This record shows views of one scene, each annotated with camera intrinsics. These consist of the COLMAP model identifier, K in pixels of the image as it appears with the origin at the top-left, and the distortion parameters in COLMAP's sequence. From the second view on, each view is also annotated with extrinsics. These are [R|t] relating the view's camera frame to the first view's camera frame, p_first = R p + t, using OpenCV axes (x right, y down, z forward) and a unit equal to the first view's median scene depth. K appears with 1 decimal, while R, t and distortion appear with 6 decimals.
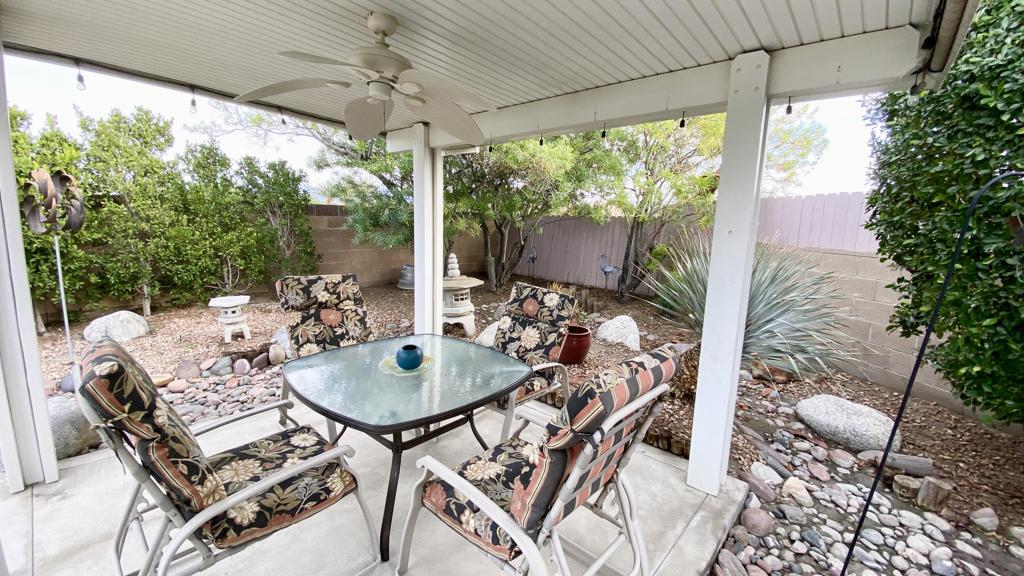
lens RADIAL K [[383.5, 0, 514.4], [0, 383.5, 292.7], [0, 0, 1]] dist [-0.000943, -0.000139]
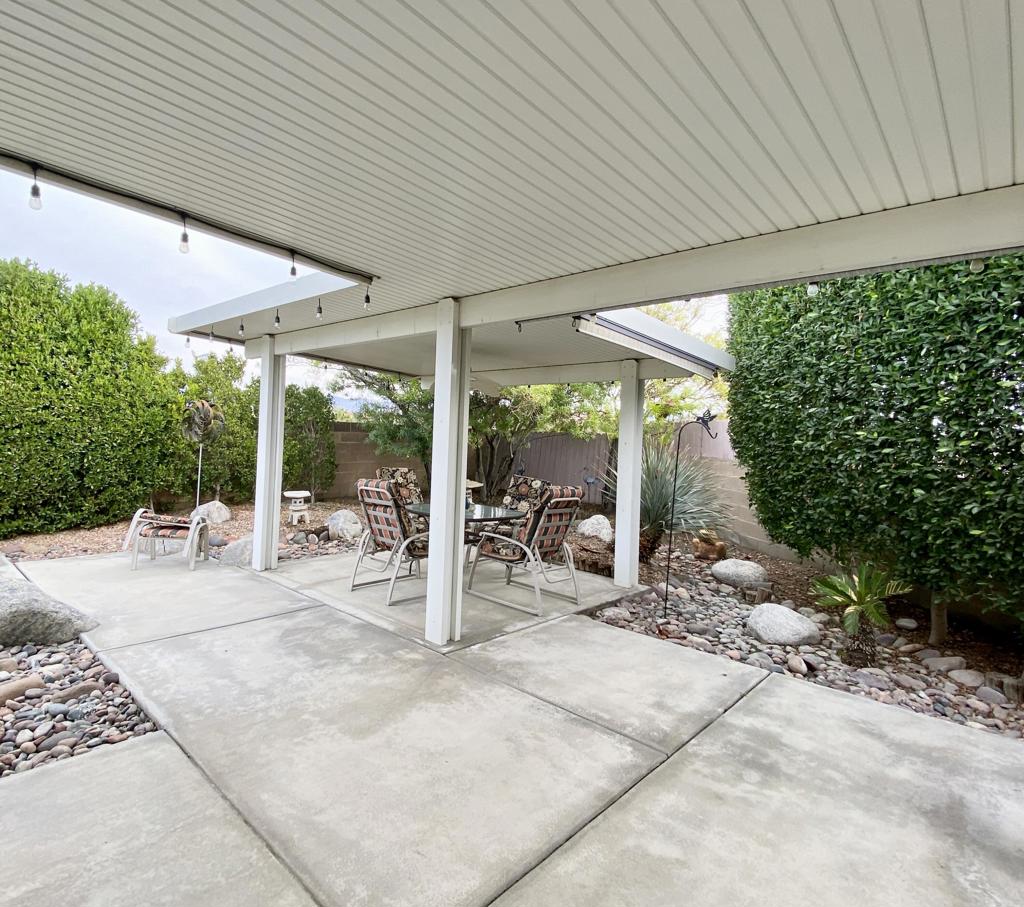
lens RADIAL K [[473.2, 0, 512.0], [0, 473.2, 453.5], [0, 0, 1]] dist [0.000393, 0.000030]
pose [[0.999376, 0.004317, 0.035050, -0.057442], [0.000978, 0.988733, -0.149684, 0.141813], [-0.035301, 0.149625, 0.988112, -0.741101]]
